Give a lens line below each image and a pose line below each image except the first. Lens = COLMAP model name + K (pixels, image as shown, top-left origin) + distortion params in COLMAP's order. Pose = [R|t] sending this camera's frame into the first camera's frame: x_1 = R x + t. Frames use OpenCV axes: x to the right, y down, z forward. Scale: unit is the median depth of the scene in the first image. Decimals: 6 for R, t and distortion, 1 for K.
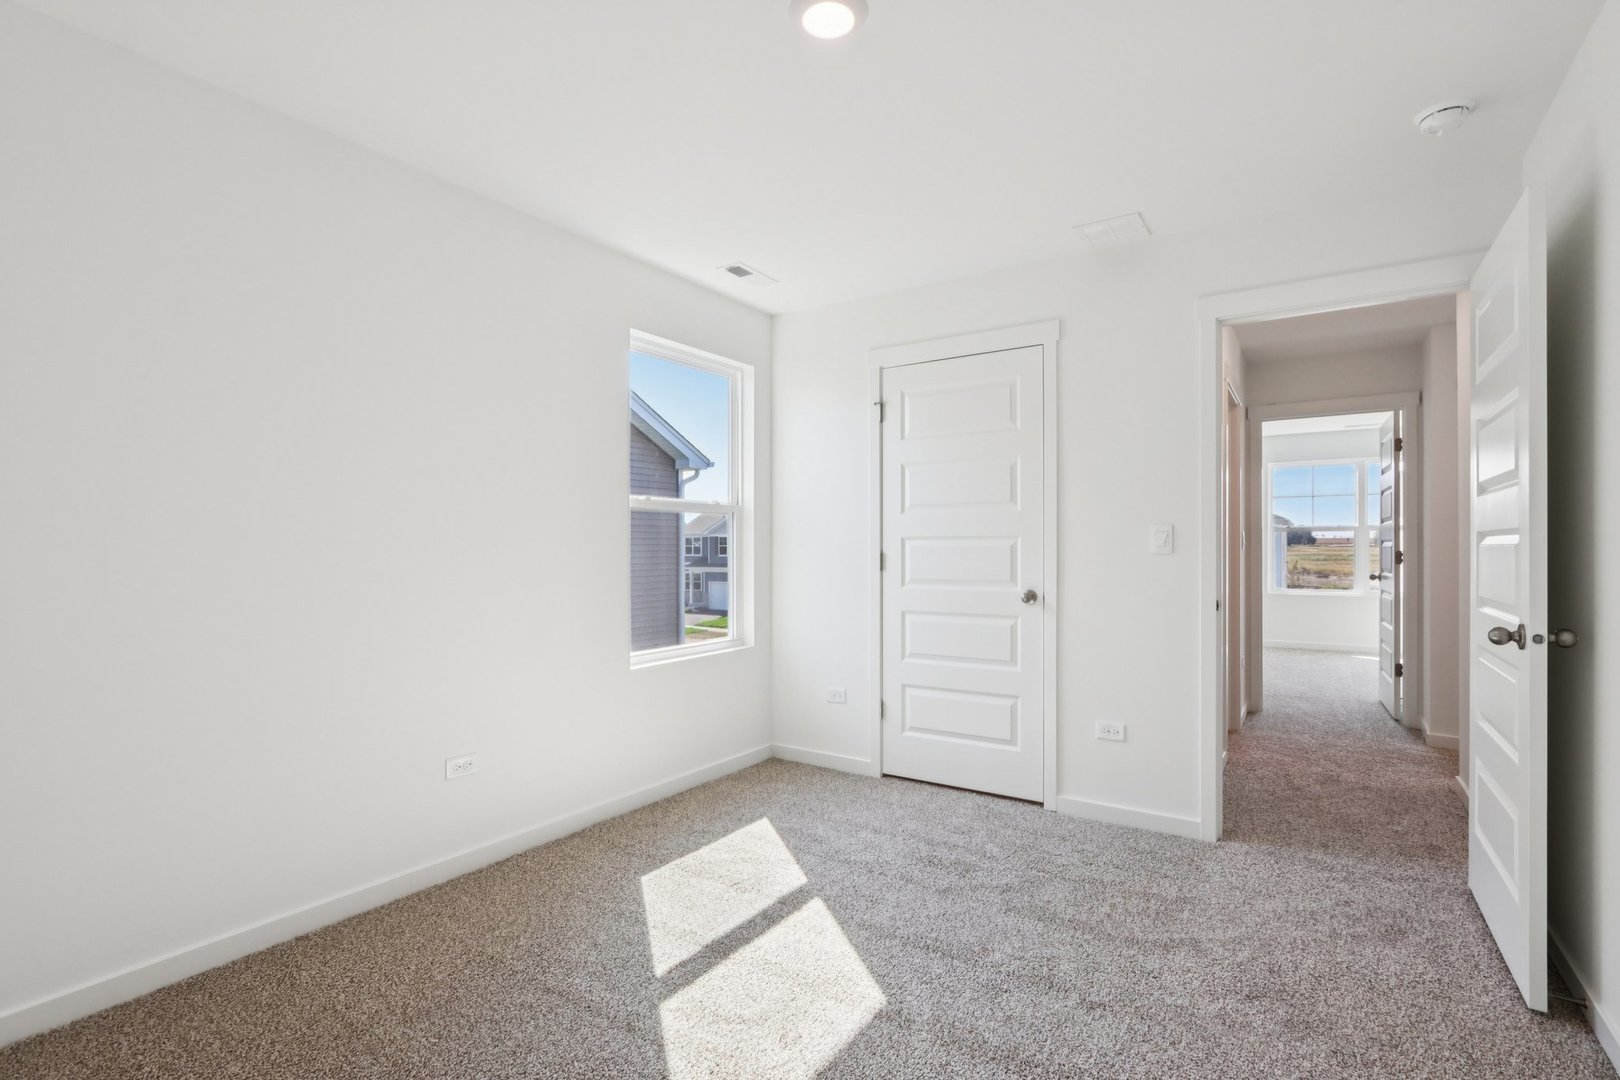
lens RADIAL K [[760.8, 0, 803.4], [0, 760.8, 537.4], [0, 0, 1]] dist [-0.019000, -0.000141]
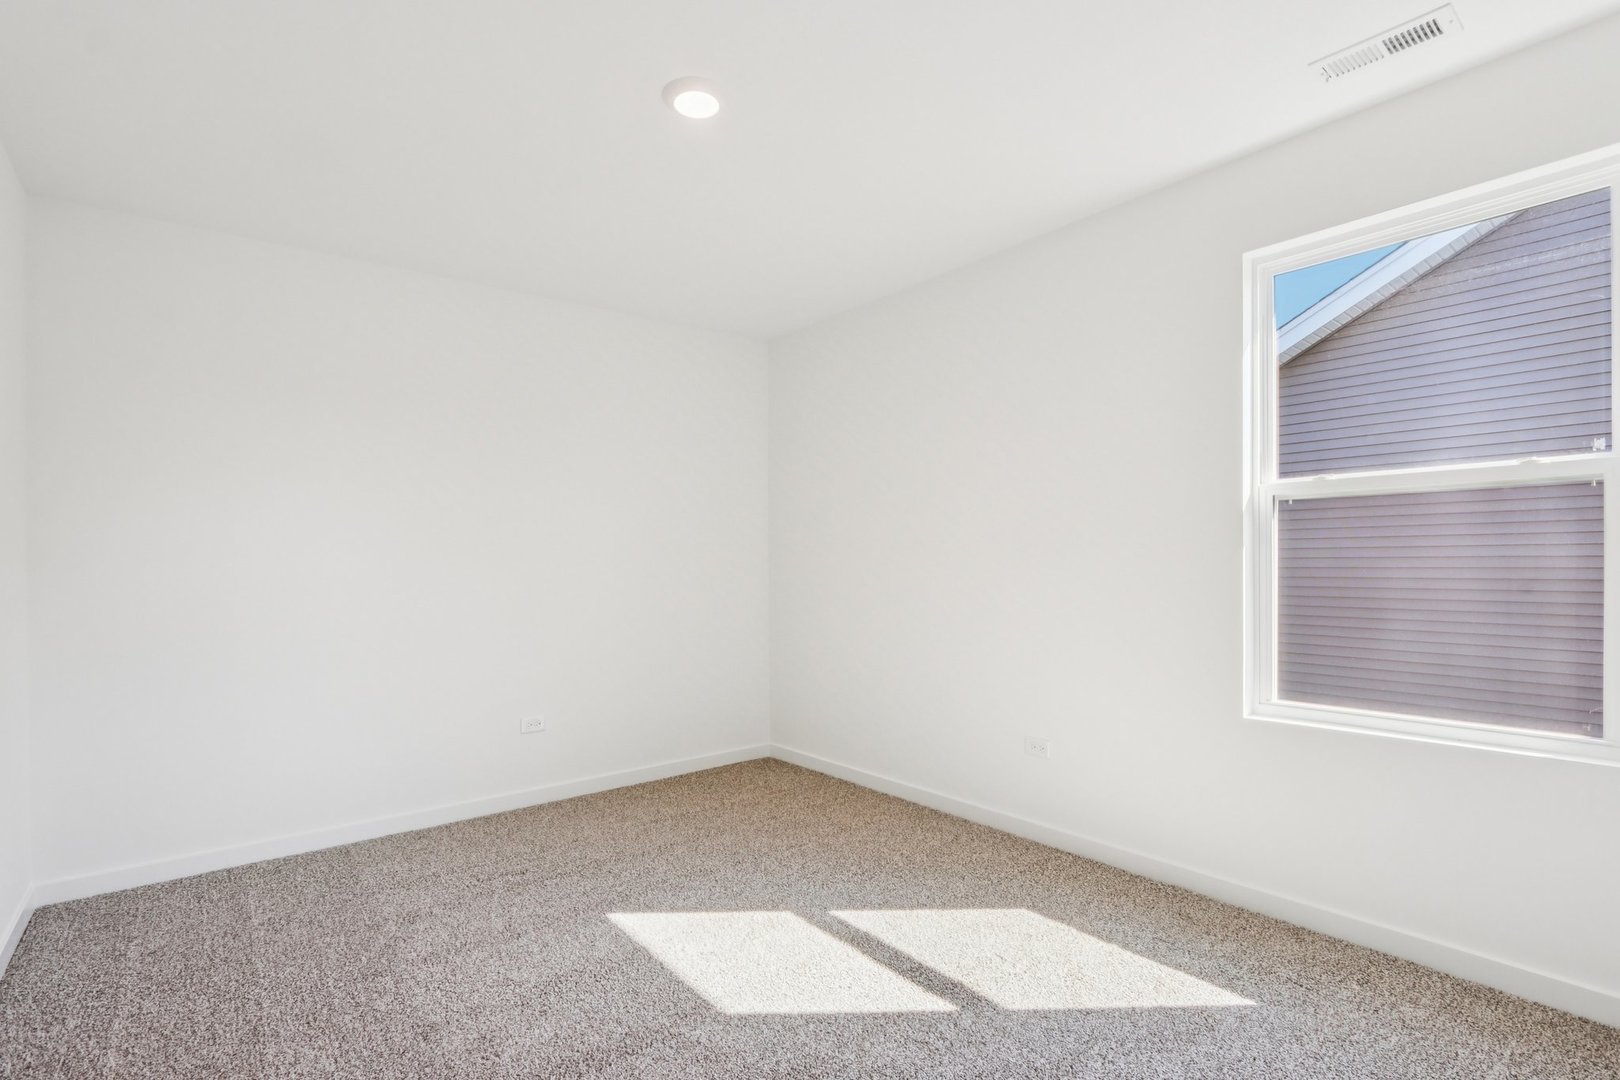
lens RADIAL K [[760.8, 0, 803.4], [0, 760.8, 537.4], [0, 0, 1]] dist [-0.019000, -0.000141]
pose [[-0.282519, -0.023272, -0.958979, 0.762668], [0.016840, 0.999431, -0.029214, 0.021071], [0.959114, -0.024402, -0.281967, 1.027312]]
